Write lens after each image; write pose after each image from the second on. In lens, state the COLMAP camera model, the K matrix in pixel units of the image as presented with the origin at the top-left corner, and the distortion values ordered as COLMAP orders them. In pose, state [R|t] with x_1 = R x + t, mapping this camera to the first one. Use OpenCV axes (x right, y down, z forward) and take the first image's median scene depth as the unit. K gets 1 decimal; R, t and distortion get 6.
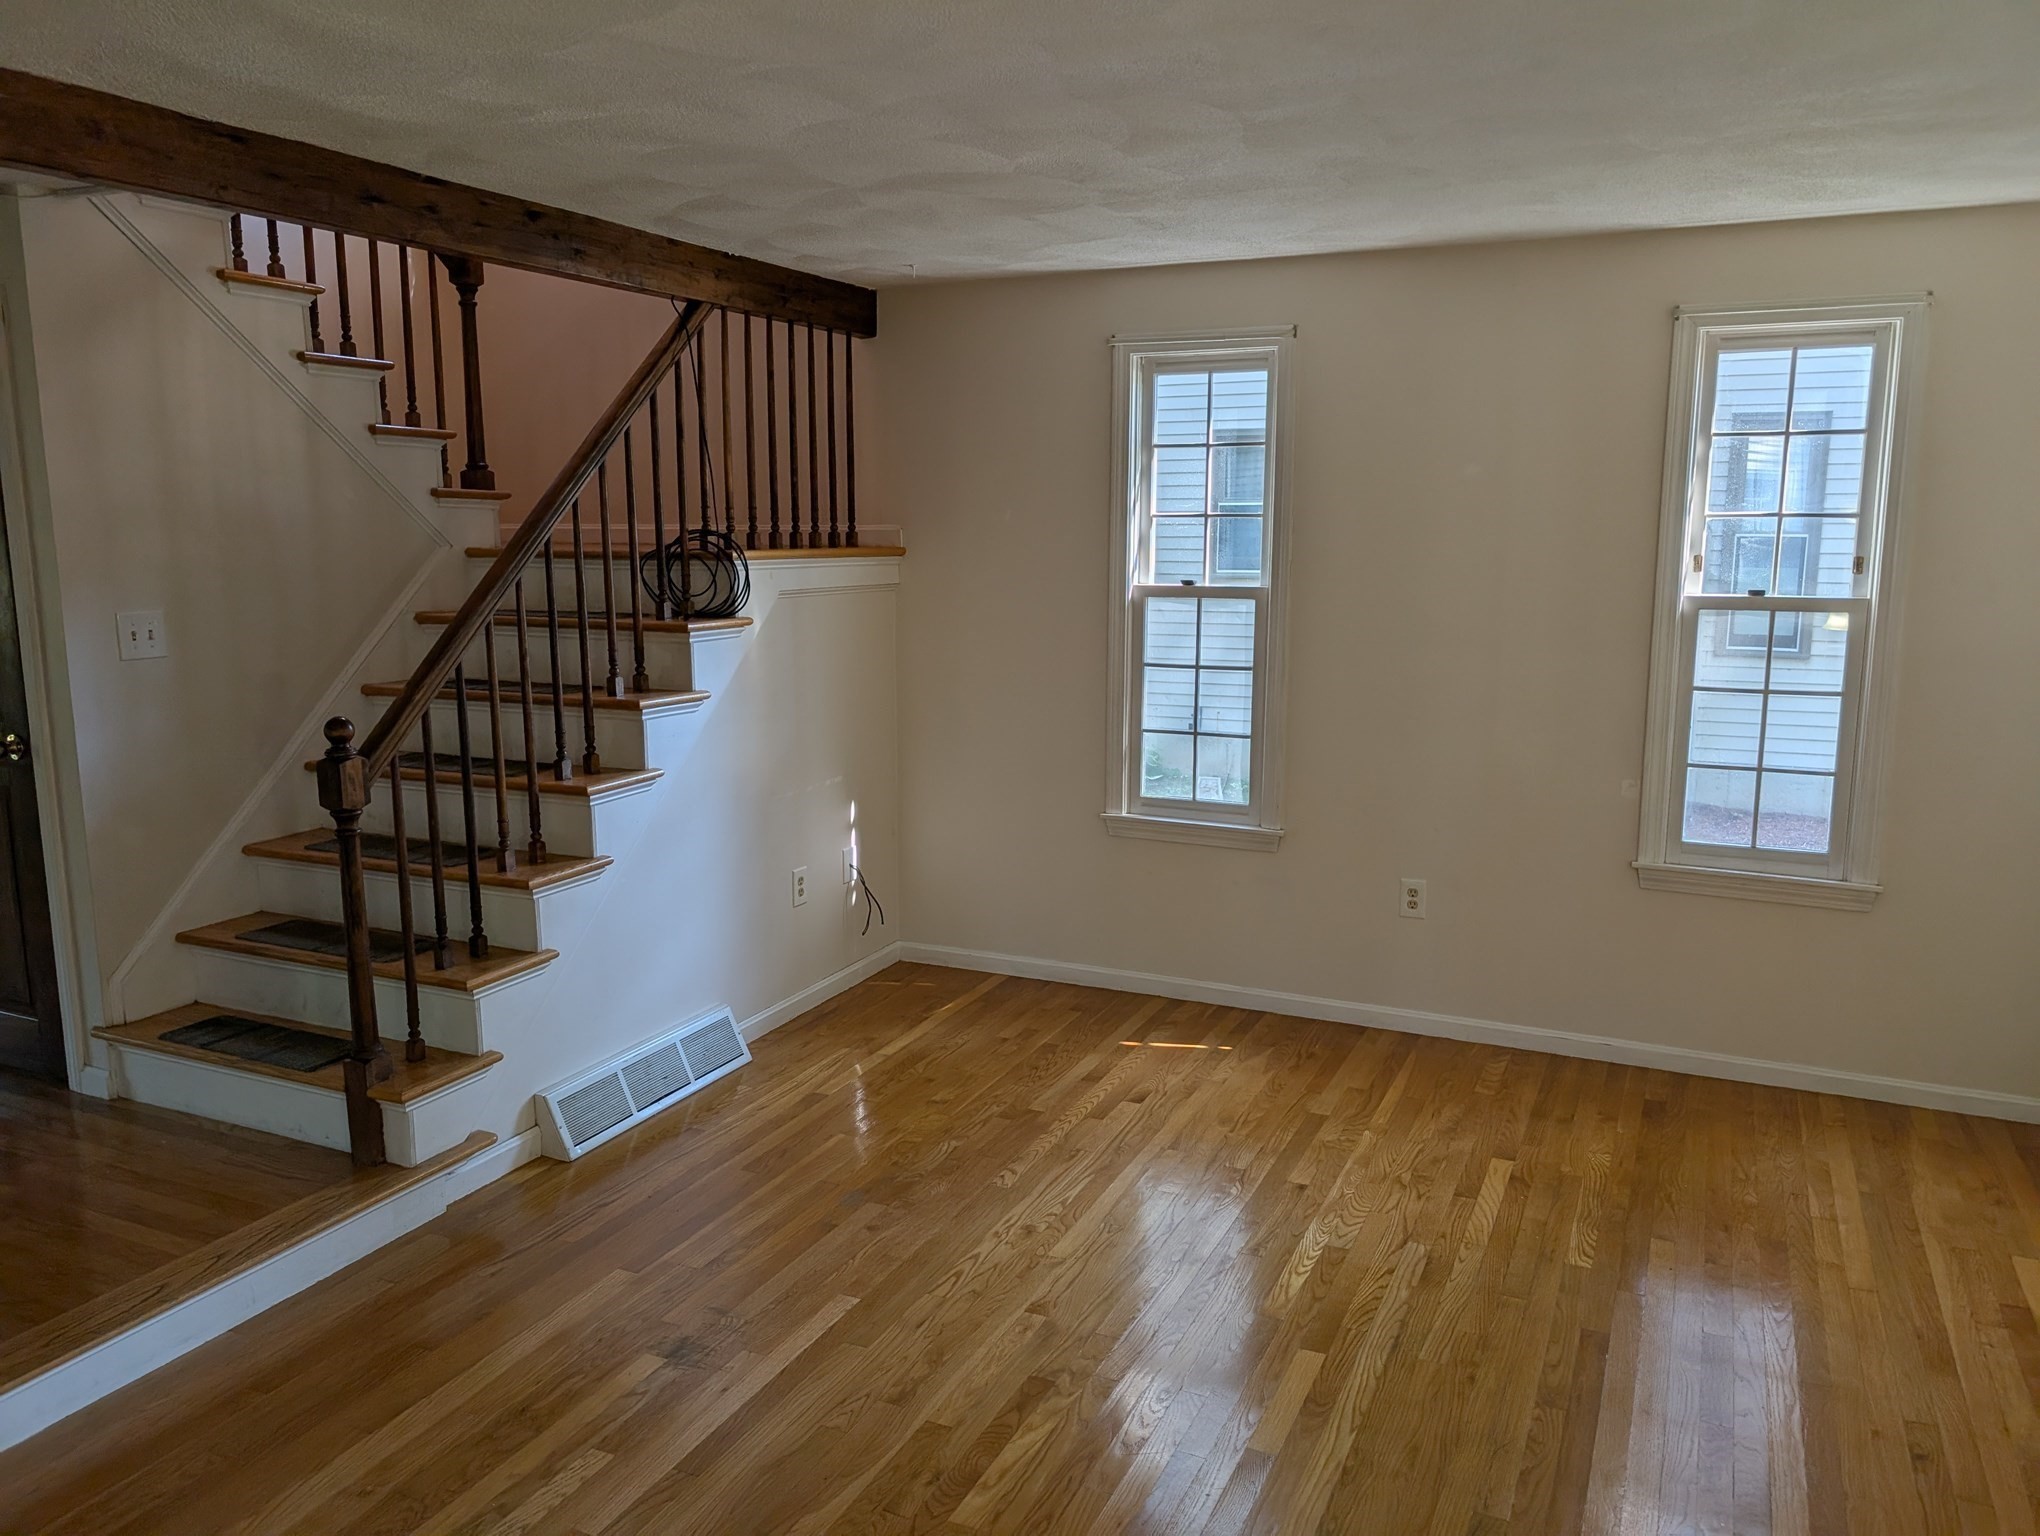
lens RADIAL K [[1473.5, 0, 1056.8], [0, 1473.5, 752.0], [0, 0, 1]] dist [0.054357, -0.060325]
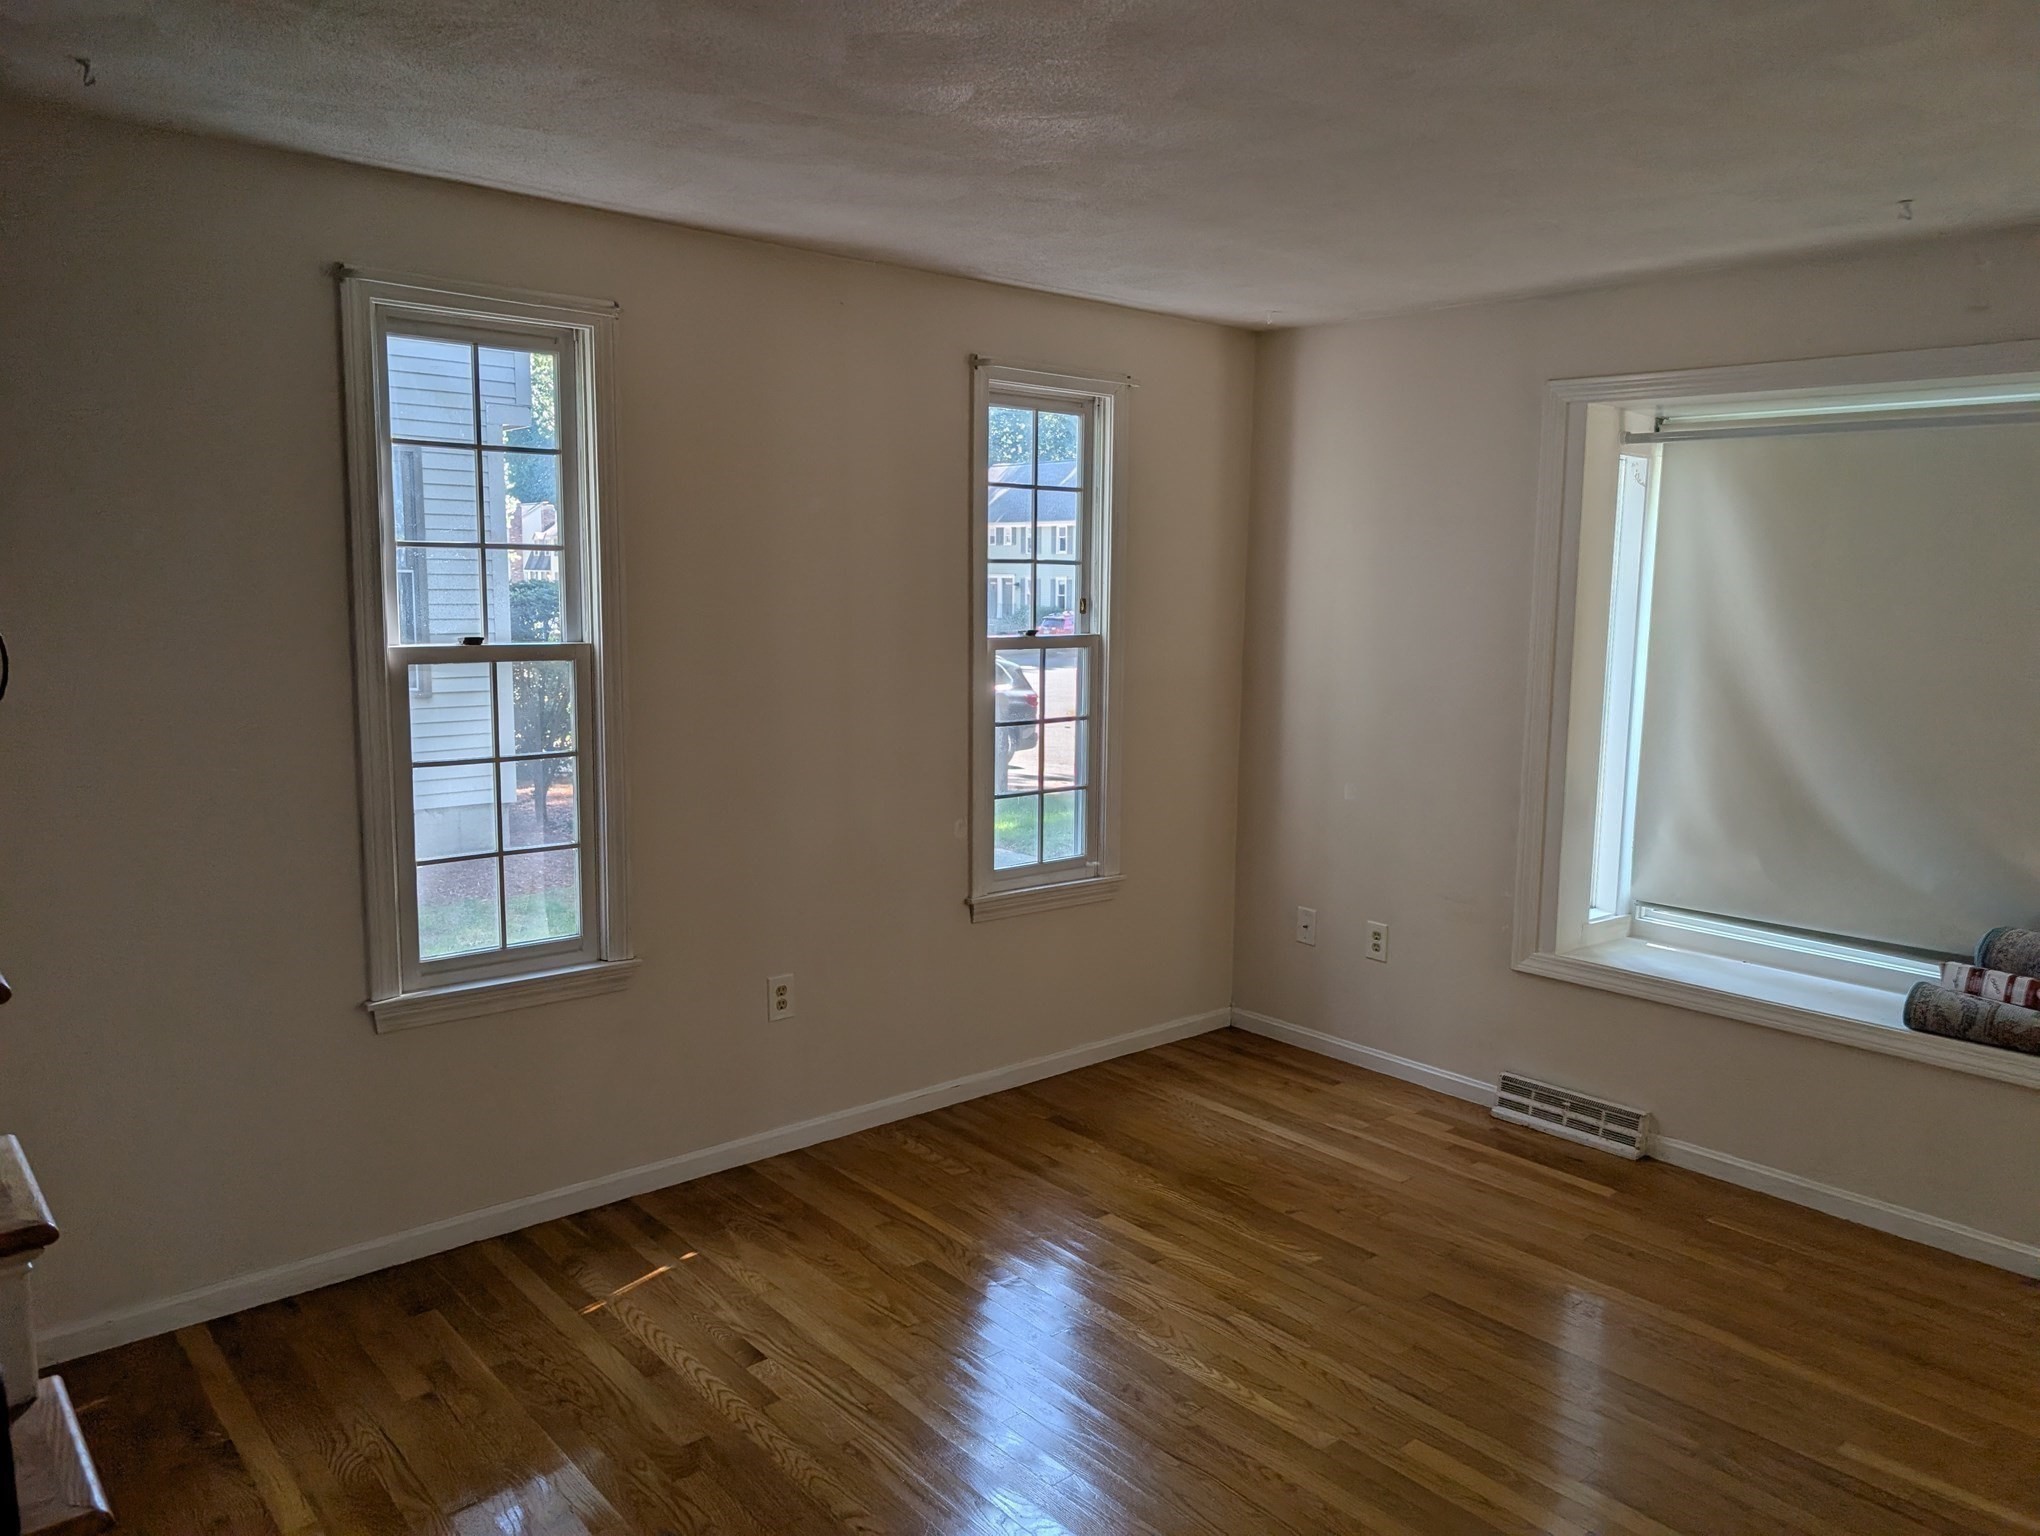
lens RADIAL K [[1473.5, 0, 1056.8], [0, 1473.5, 752.0], [0, 0, 1]] dist [0.054357, -0.060325]
pose [[0.411588, -0.101781, 0.905669, -0.475954], [0.131876, 0.989937, 0.051319, -0.067946], [-0.901778, 0.098314, 0.420868, 0.501538]]
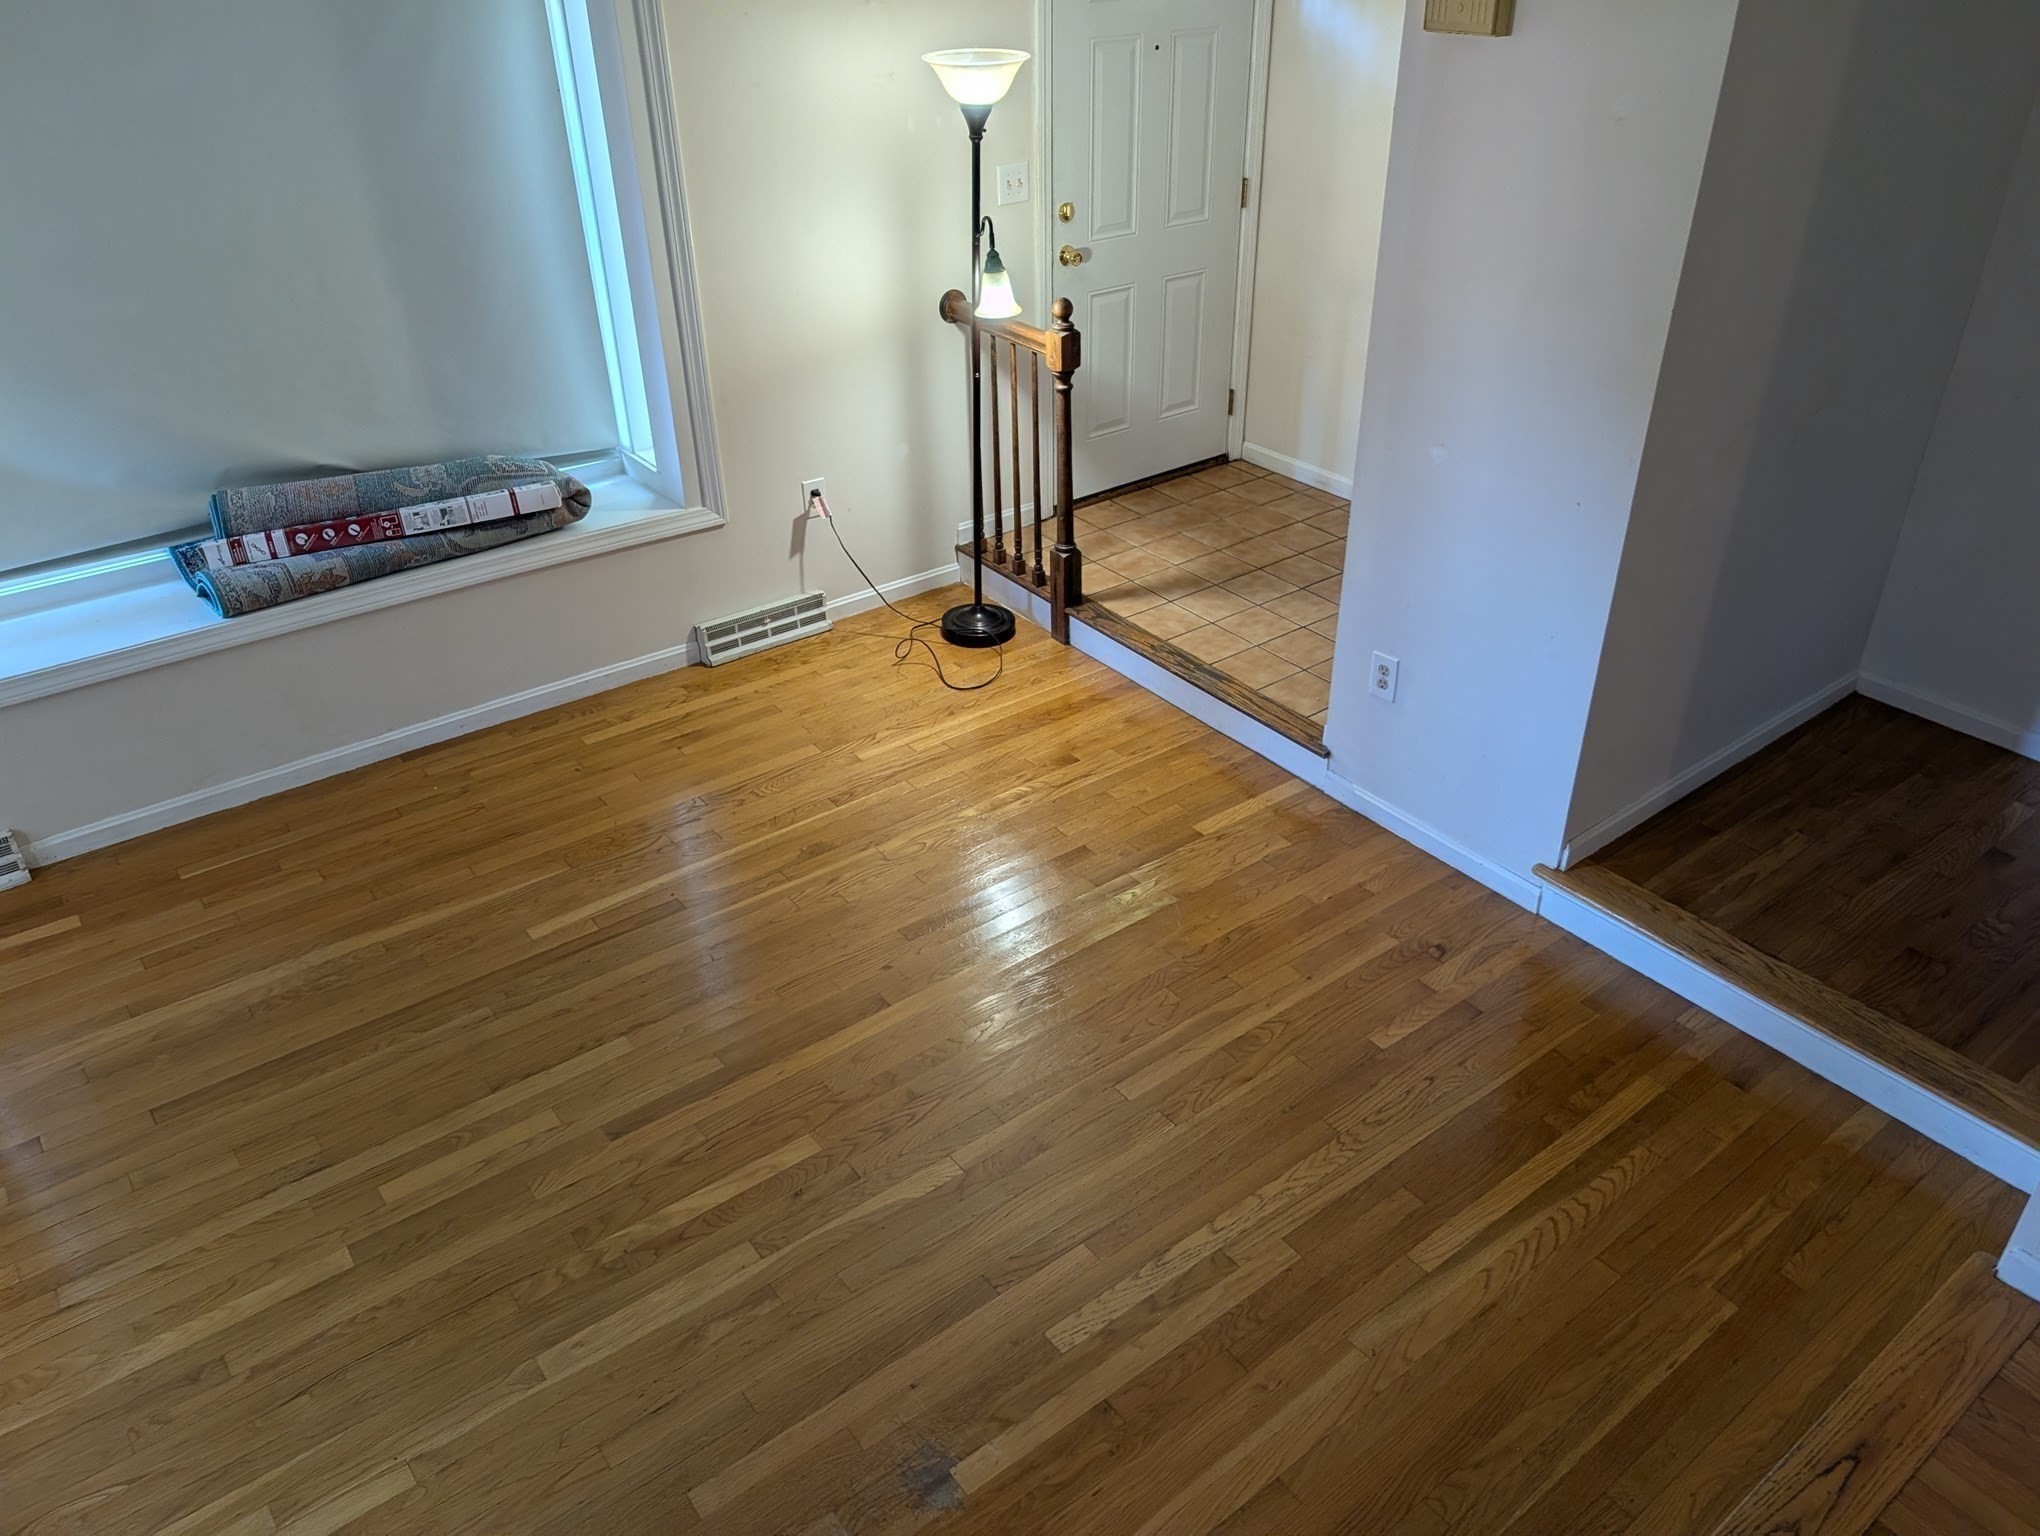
lens RADIAL K [[1473.5, 0, 1056.8], [0, 1473.5, 752.0], [0, 0, 1]] dist [0.054357, -0.060325]
pose [[-0.884507, -0.237574, 0.401505, -0.358352], [0.079923, 0.770737, 0.632121, -0.265360], [-0.459630, 0.591205, -0.662734, 0.837540]]
